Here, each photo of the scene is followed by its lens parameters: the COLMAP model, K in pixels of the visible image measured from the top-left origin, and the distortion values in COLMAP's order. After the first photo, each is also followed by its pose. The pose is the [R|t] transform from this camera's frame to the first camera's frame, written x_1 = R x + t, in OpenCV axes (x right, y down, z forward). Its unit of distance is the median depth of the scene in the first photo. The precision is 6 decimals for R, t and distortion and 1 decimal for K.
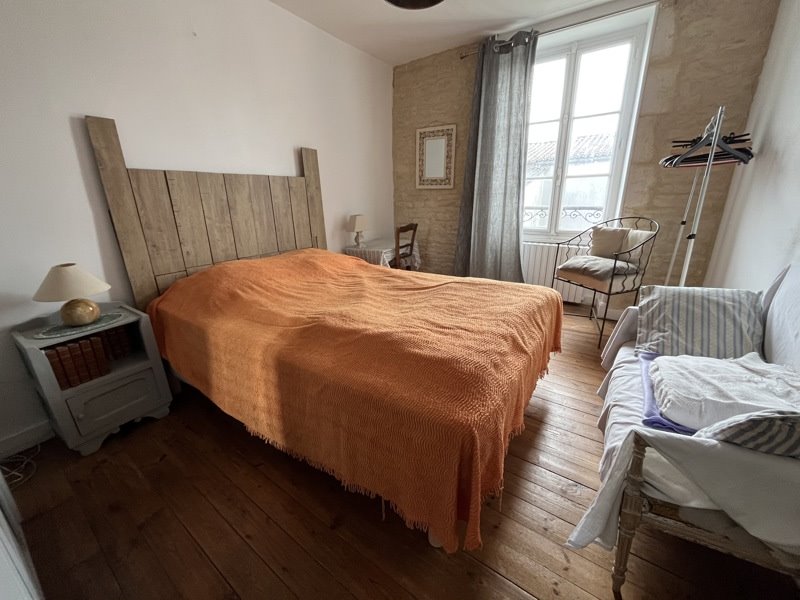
lens RADIAL K [[320.4, 0, 401.3], [0, 320.4, 296.8], [0, 0, 1]] dist [-0.003561, 0.000377]
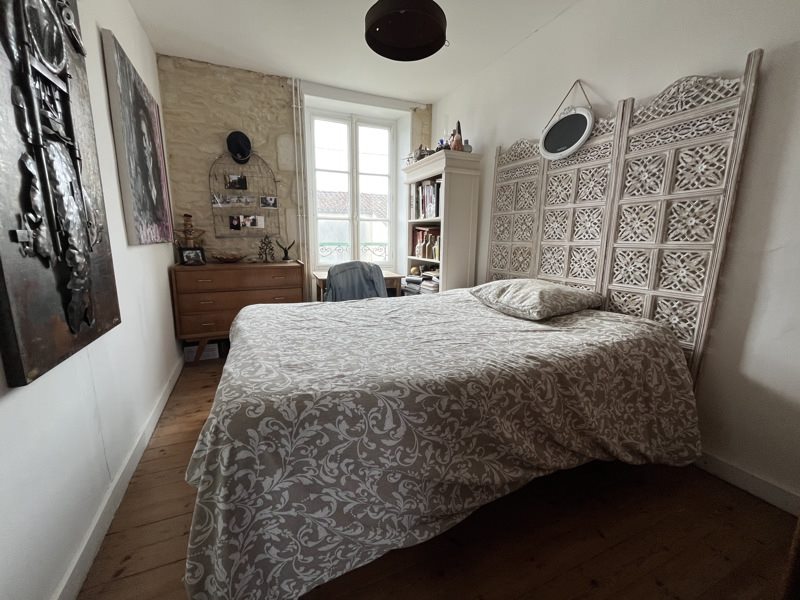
lens RADIAL K [[320.4, 0, 396.7], [0, 320.4, 298.7], [0, 0, 1]] dist [-0.003561, 0.000377]
pose [[0.502123, -0.153271, 0.851106, -0.510134], [0.257360, 0.966062, 0.022139, -0.077689], [-0.825614, 0.207924, 0.524527, 0.323058]]
